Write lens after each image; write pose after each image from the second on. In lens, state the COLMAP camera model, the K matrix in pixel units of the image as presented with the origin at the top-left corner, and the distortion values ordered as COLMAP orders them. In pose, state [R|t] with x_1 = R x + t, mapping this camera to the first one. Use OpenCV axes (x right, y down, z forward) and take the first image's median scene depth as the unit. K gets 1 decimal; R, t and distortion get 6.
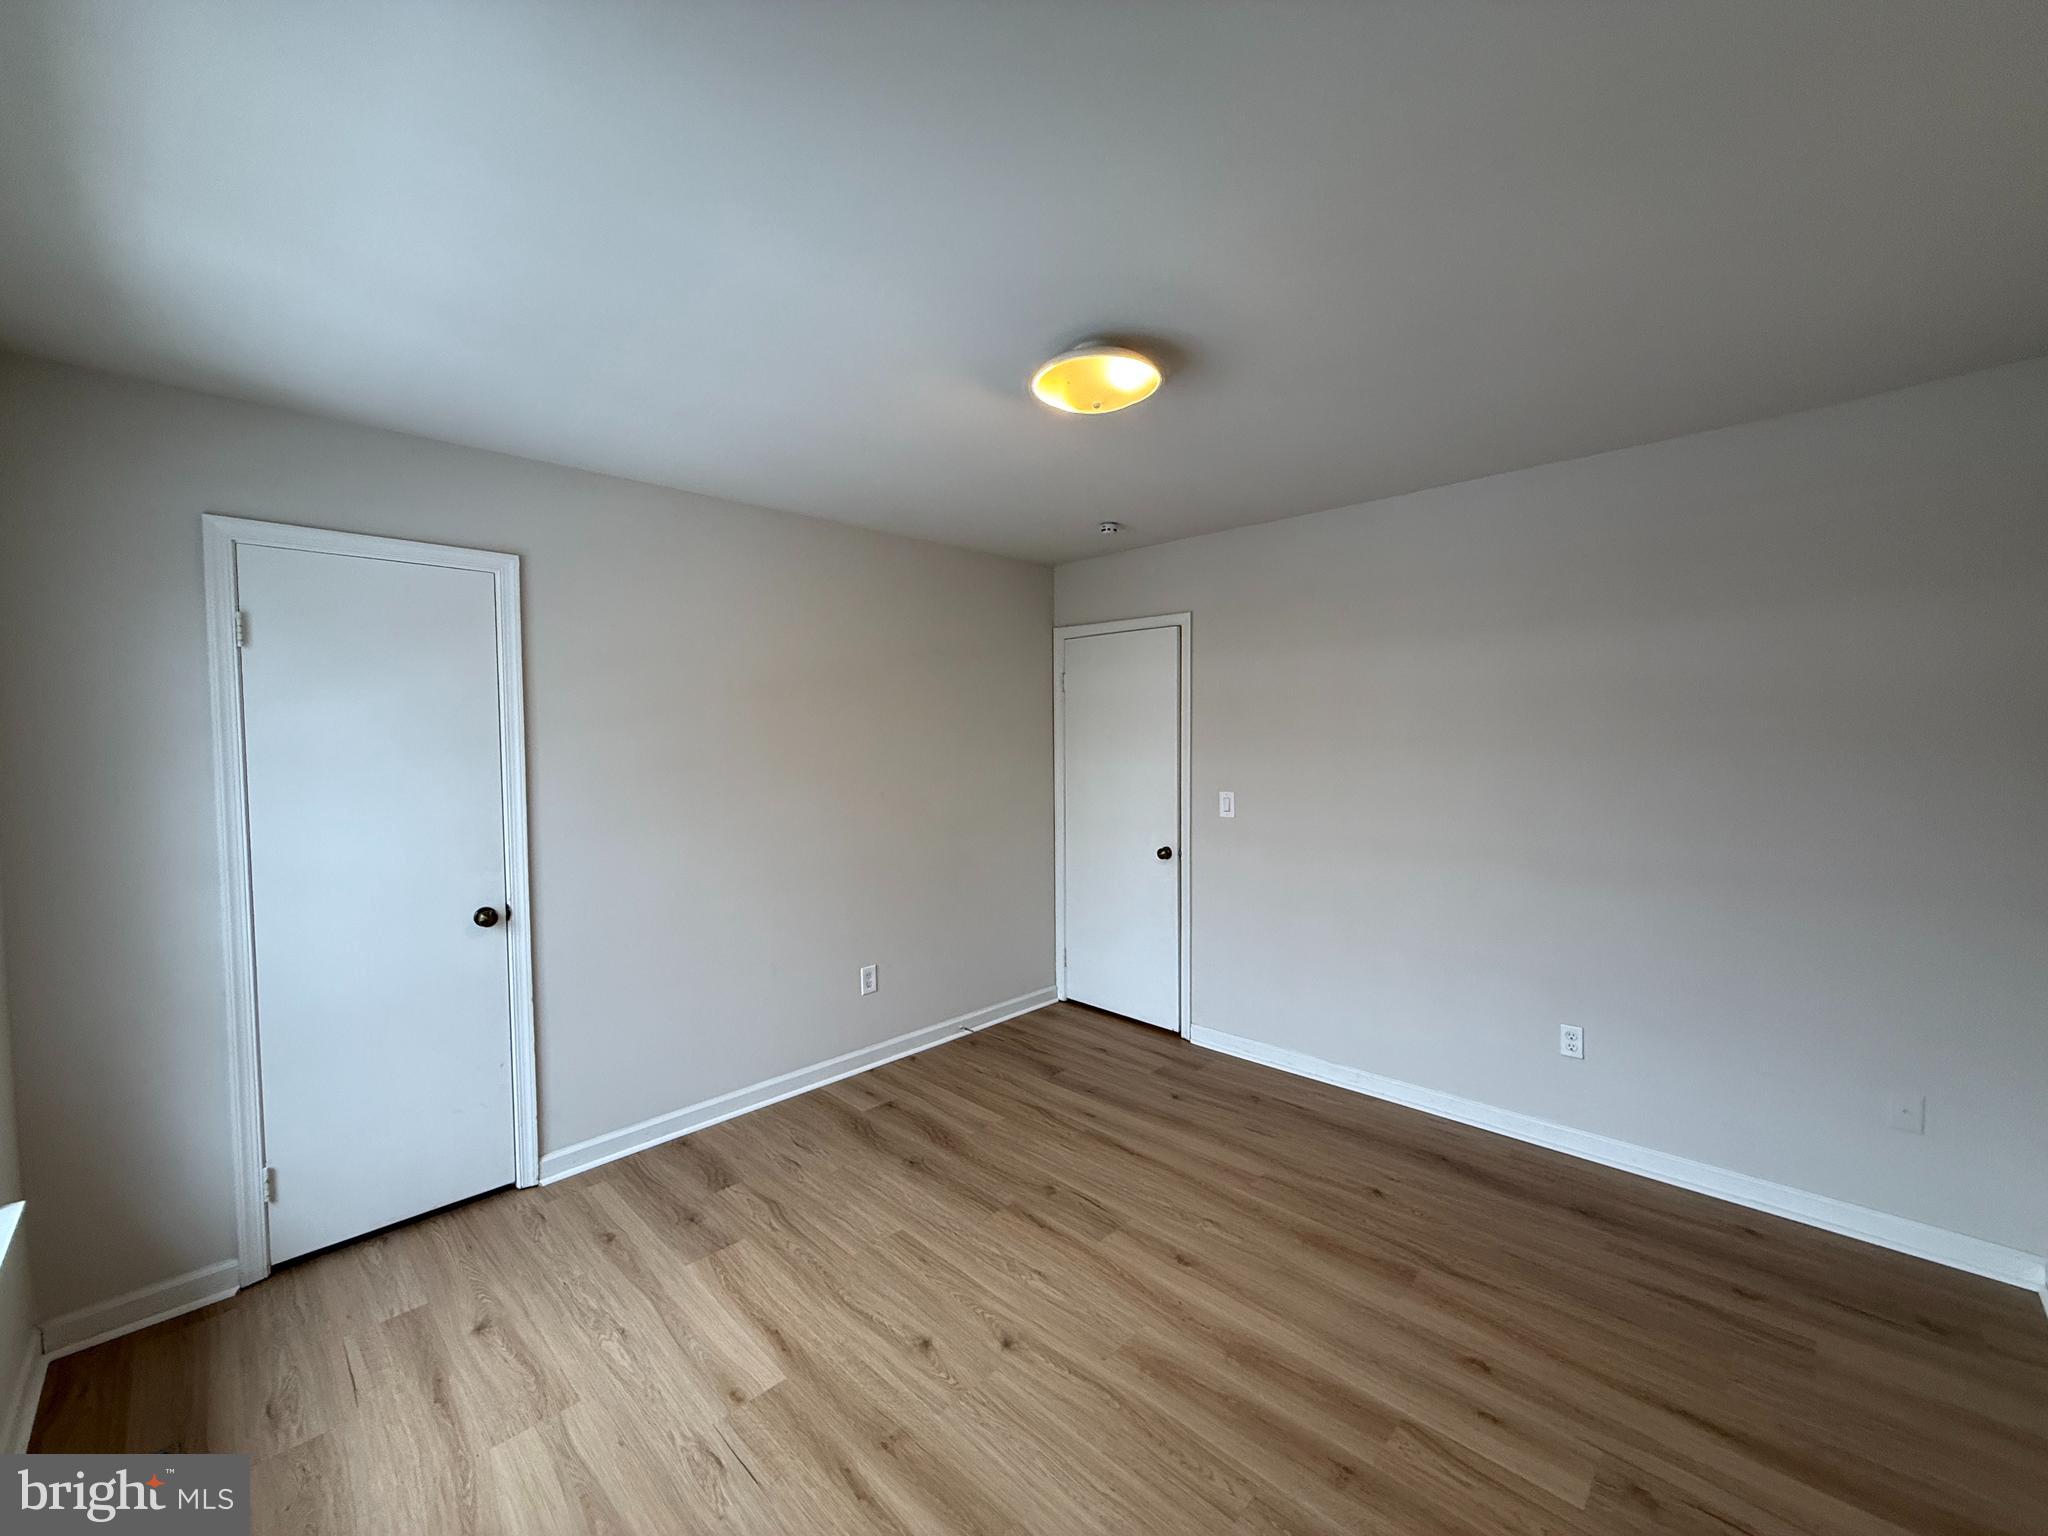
lens RADIAL K [[832.7, 0, 1024.0], [0, 832.7, 768.0], [0, 0, 1]] dist [0.001249, 0.000160]
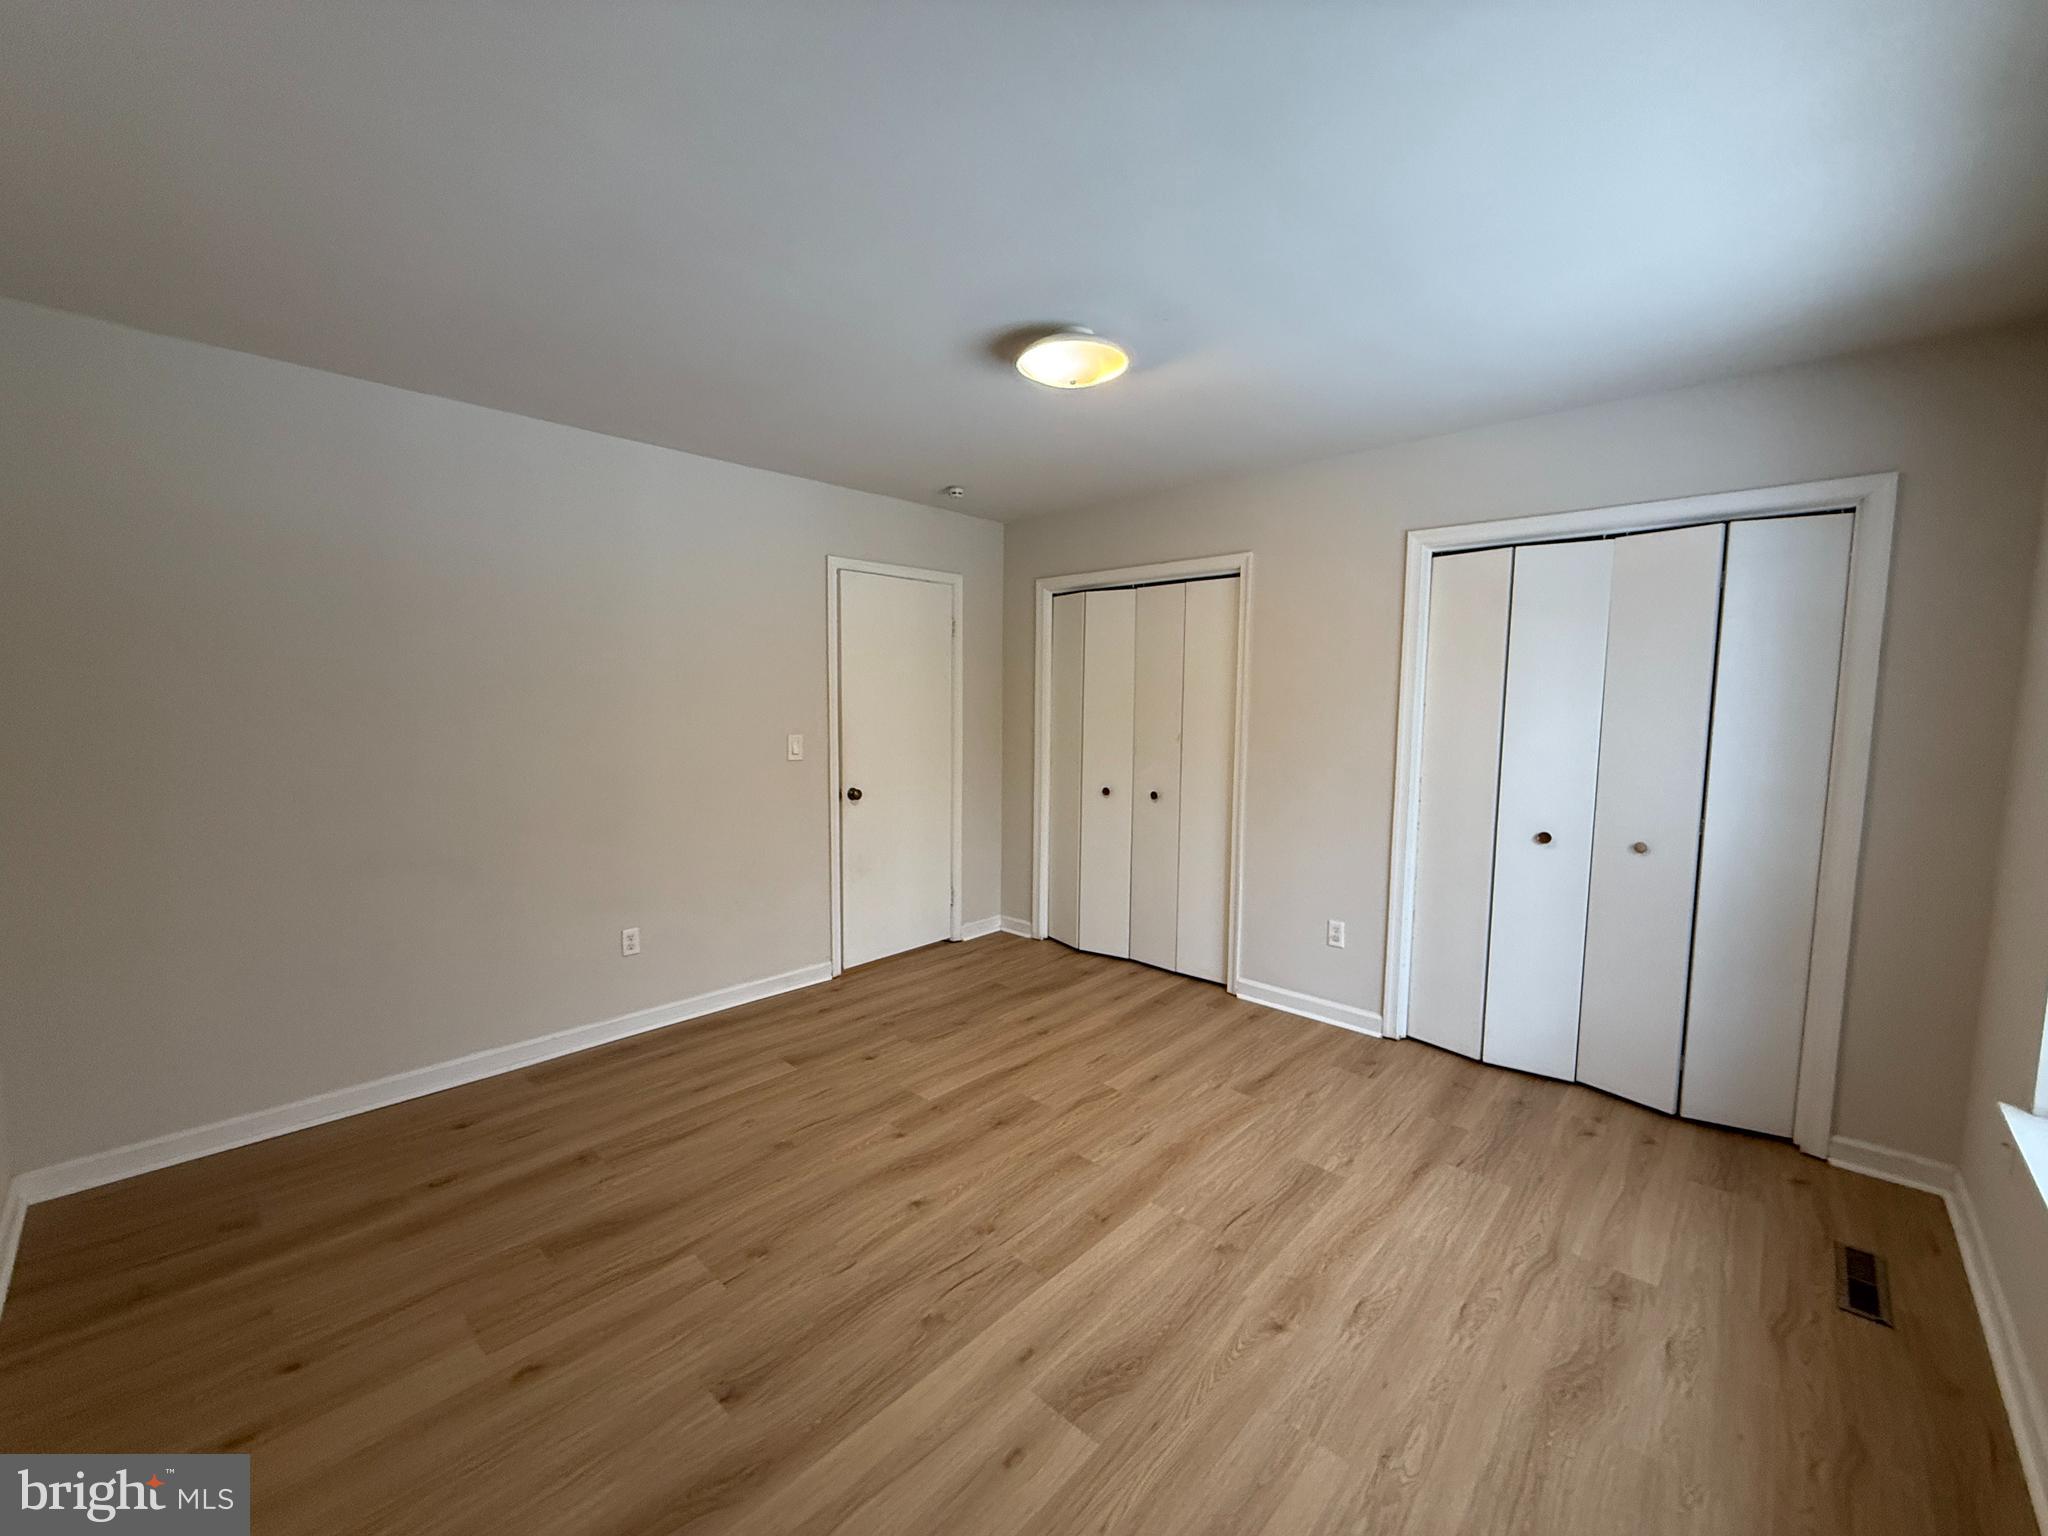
lens RADIAL K [[815.8, 0, 1017.9], [0, 815.8, 770.2], [0, 0, 1]] dist [-0.000495, -0.000141]
pose [[-0.026352, -0.090932, 0.995508, -1.294555], [0.035782, 0.995130, 0.091844, -0.013281], [-0.999012, 0.038042, -0.022970, 1.356189]]
